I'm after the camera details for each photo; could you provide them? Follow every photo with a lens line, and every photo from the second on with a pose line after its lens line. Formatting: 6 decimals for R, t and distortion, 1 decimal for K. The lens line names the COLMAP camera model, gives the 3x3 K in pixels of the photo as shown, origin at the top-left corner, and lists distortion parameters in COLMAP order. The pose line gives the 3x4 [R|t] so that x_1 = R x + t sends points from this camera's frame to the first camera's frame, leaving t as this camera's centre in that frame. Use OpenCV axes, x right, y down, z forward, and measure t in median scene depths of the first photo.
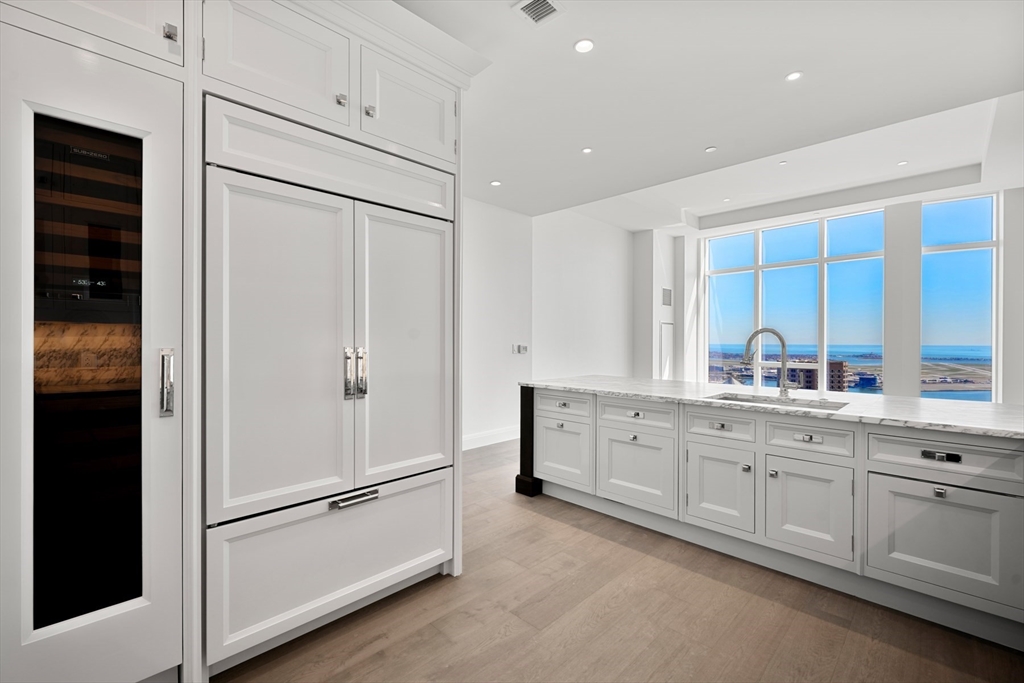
lens RADIAL K [[441.7, 0, 512.0], [0, 441.7, 341.5], [0, 0, 1]] dist [-0.000626, -0.000476]
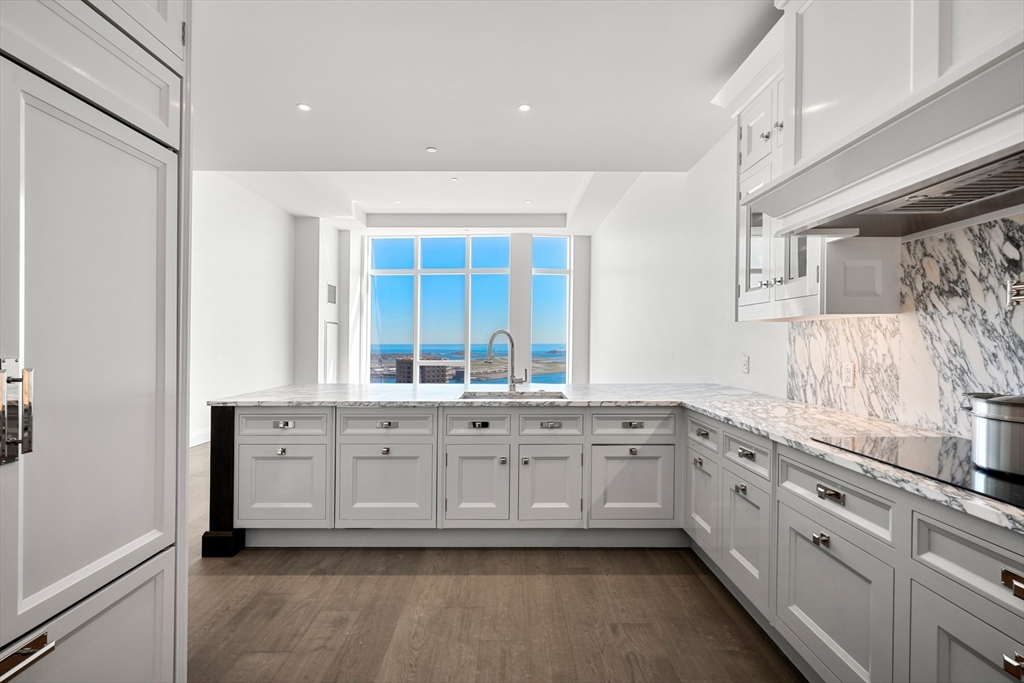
lens RADIAL K [[464.4, 0, 512.0], [0, 464.4, 341.5], [0, 0, 1]] dist [-0.001918, 0.000002]
pose [[0.704696, -0.004314, 0.709496, -0.229738], [0.004730, 0.999988, 0.001382, -0.002367], [-0.709494, 0.002382, 0.704708, 0.176660]]
